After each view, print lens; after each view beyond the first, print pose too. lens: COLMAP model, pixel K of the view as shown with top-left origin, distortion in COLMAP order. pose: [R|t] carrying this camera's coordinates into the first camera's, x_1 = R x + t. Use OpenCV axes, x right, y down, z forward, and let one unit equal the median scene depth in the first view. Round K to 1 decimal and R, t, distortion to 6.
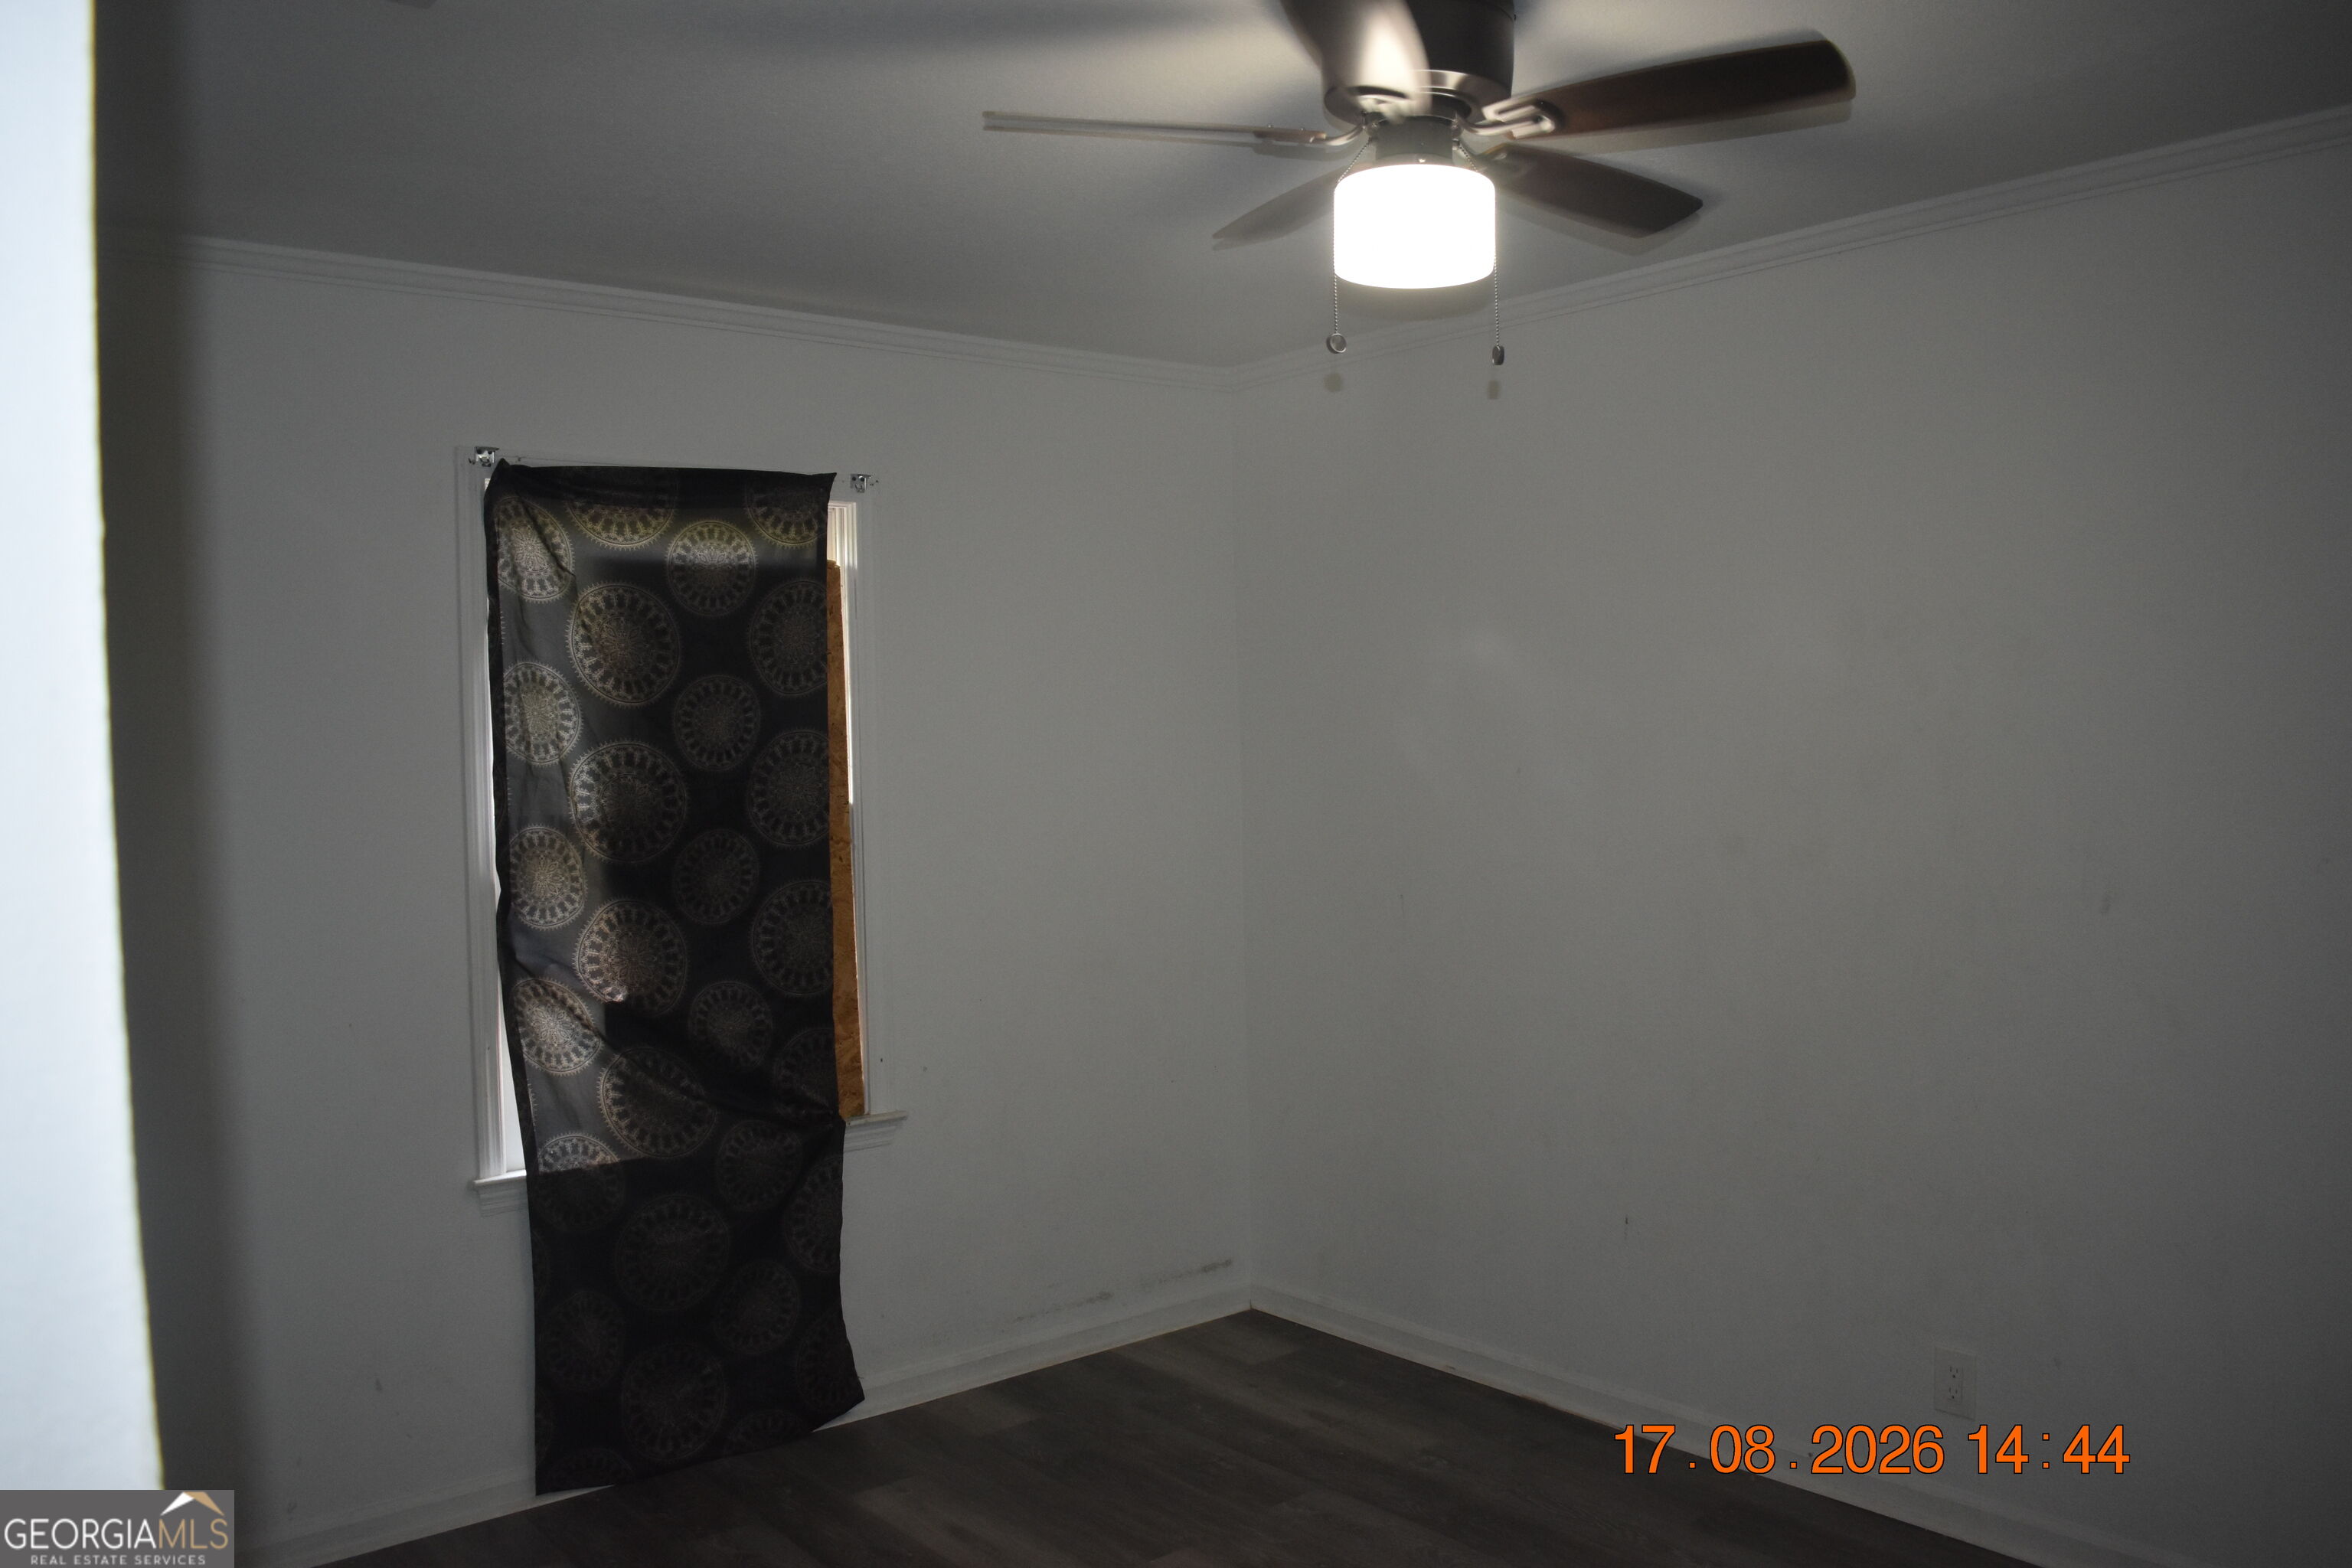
lens RADIAL K [[1814.8, 0, 1176.0], [0, 1814.8, 784.0], [0, 0, 1]] dist [-0.105902, 0.023112]
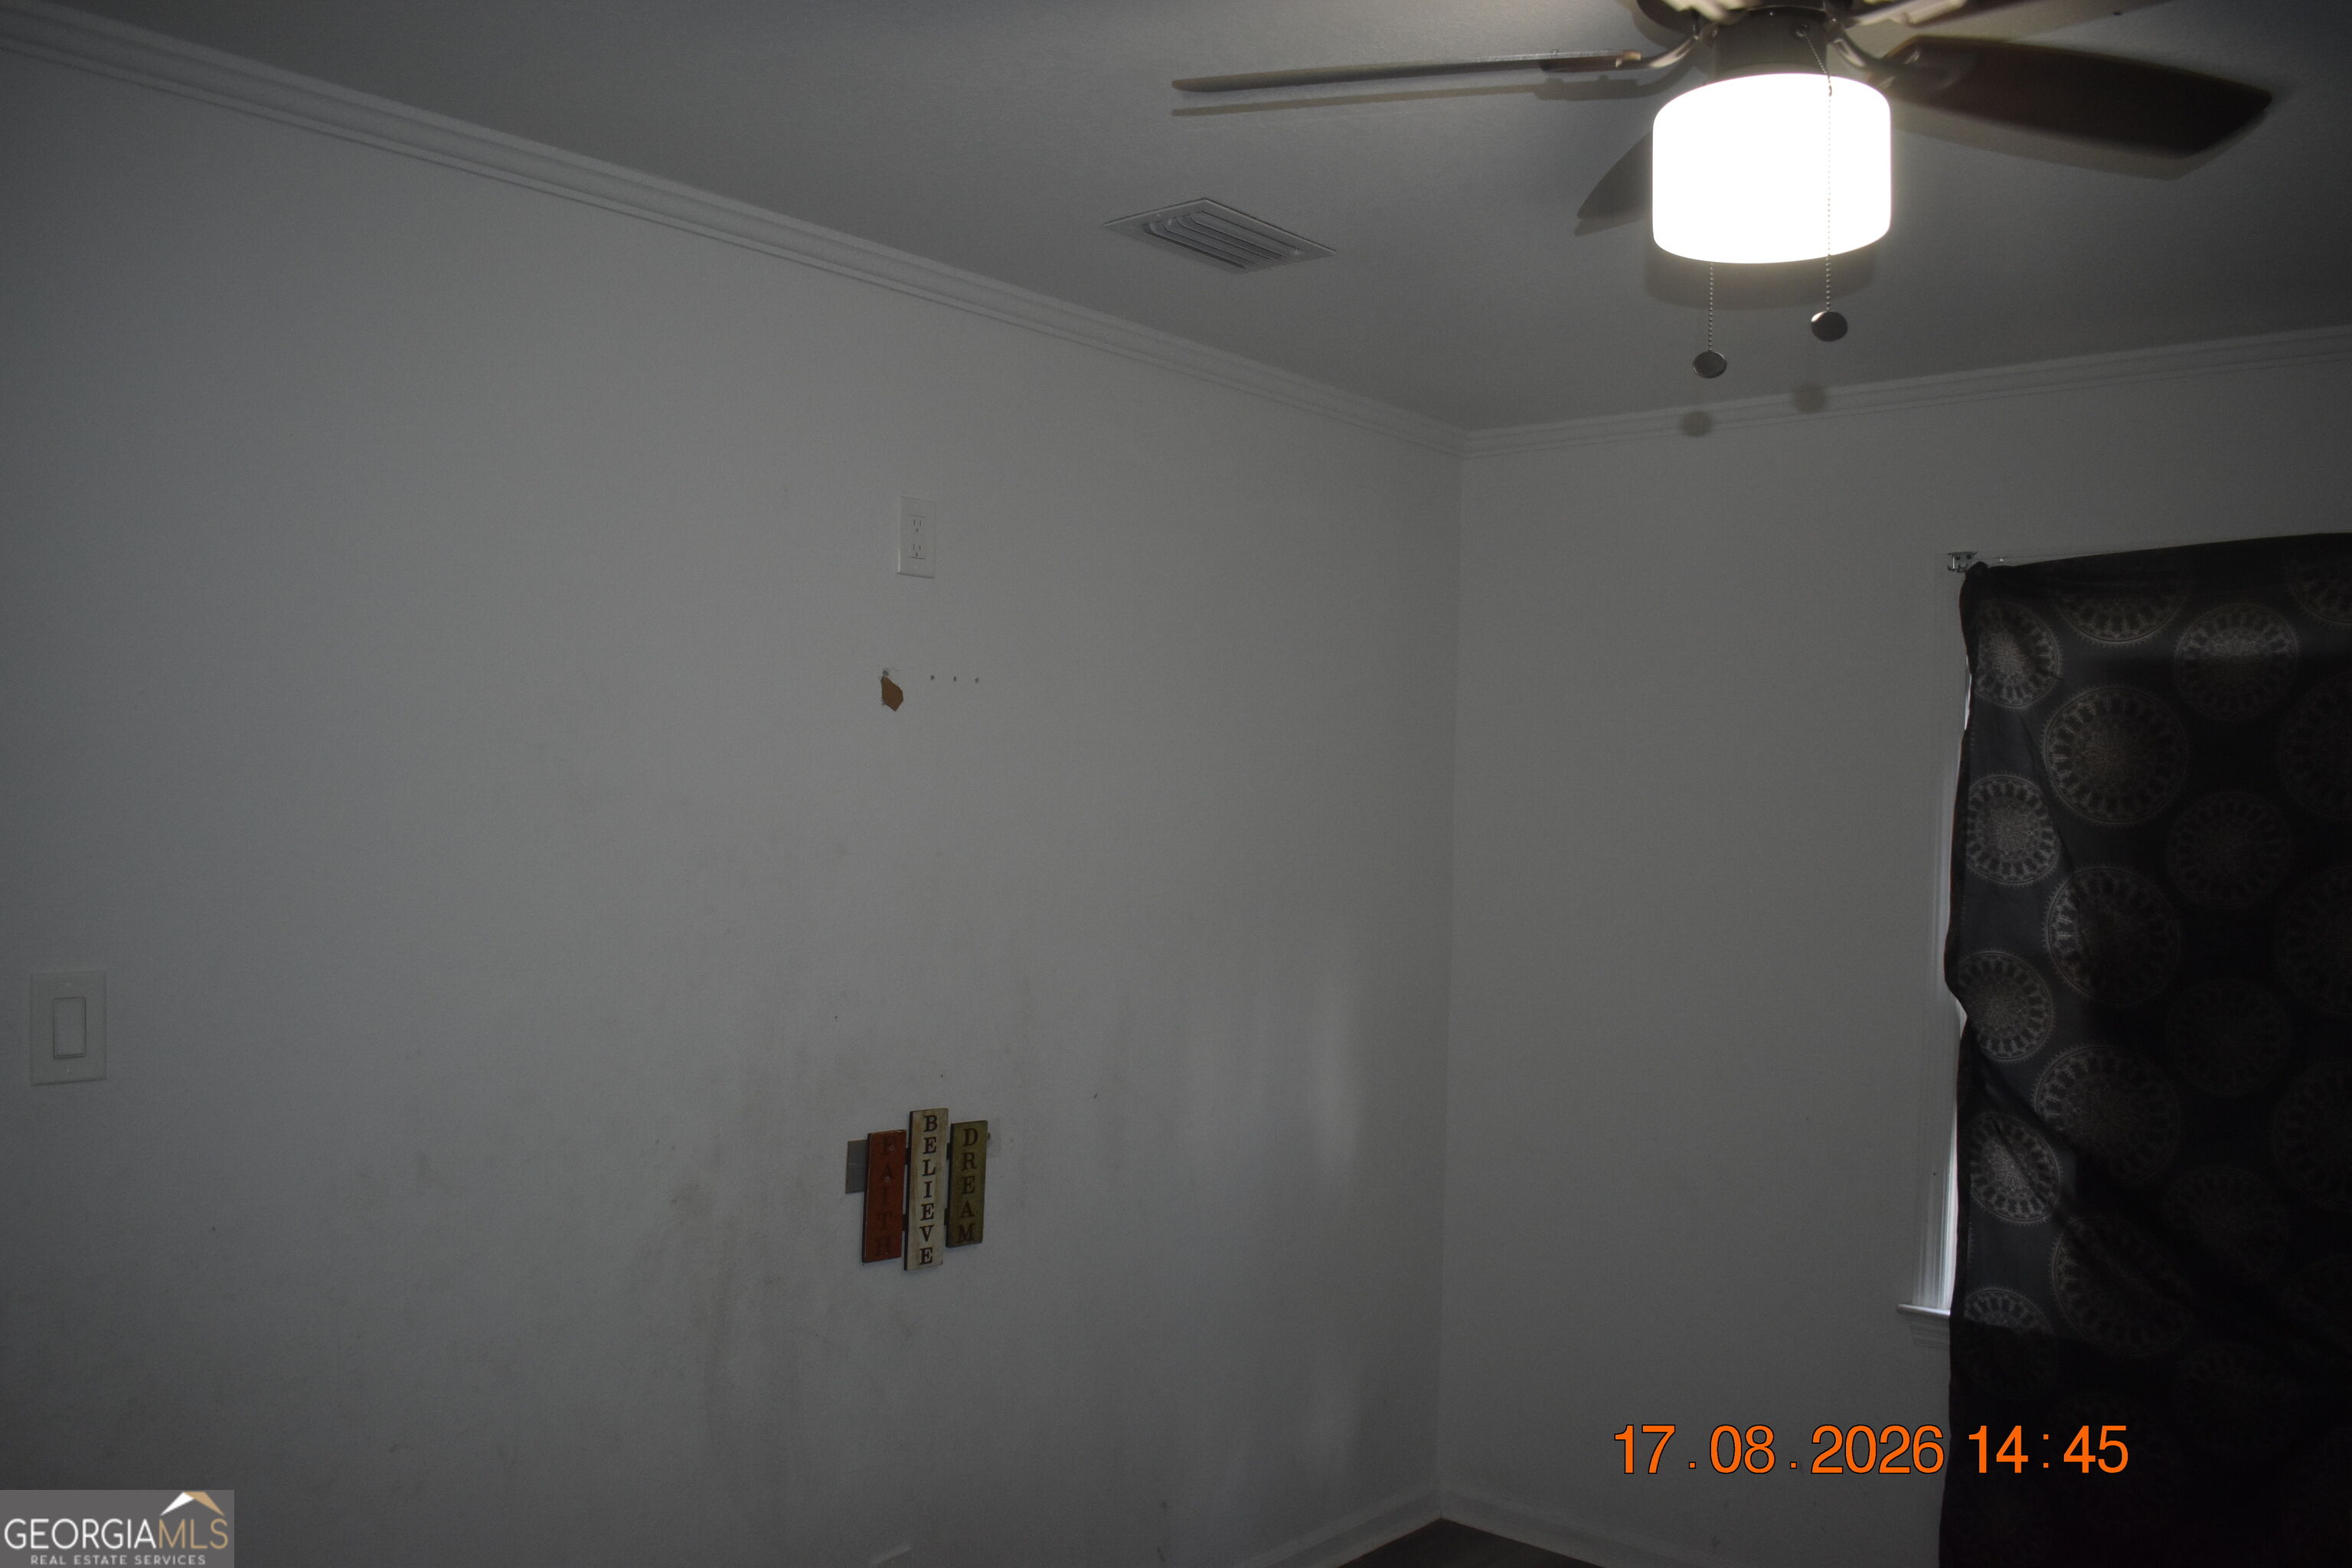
lens RADIAL K [[1814.8, 0, 1176.0], [0, 1814.8, 784.0], [0, 0, 1]] dist [-0.105902, 0.023112]
pose [[0.149959, 0.011135, -0.988629, 0.478105], [-0.059512, 0.998225, 0.002217, -0.038513], [0.986899, 0.058503, 0.150356, 0.420688]]
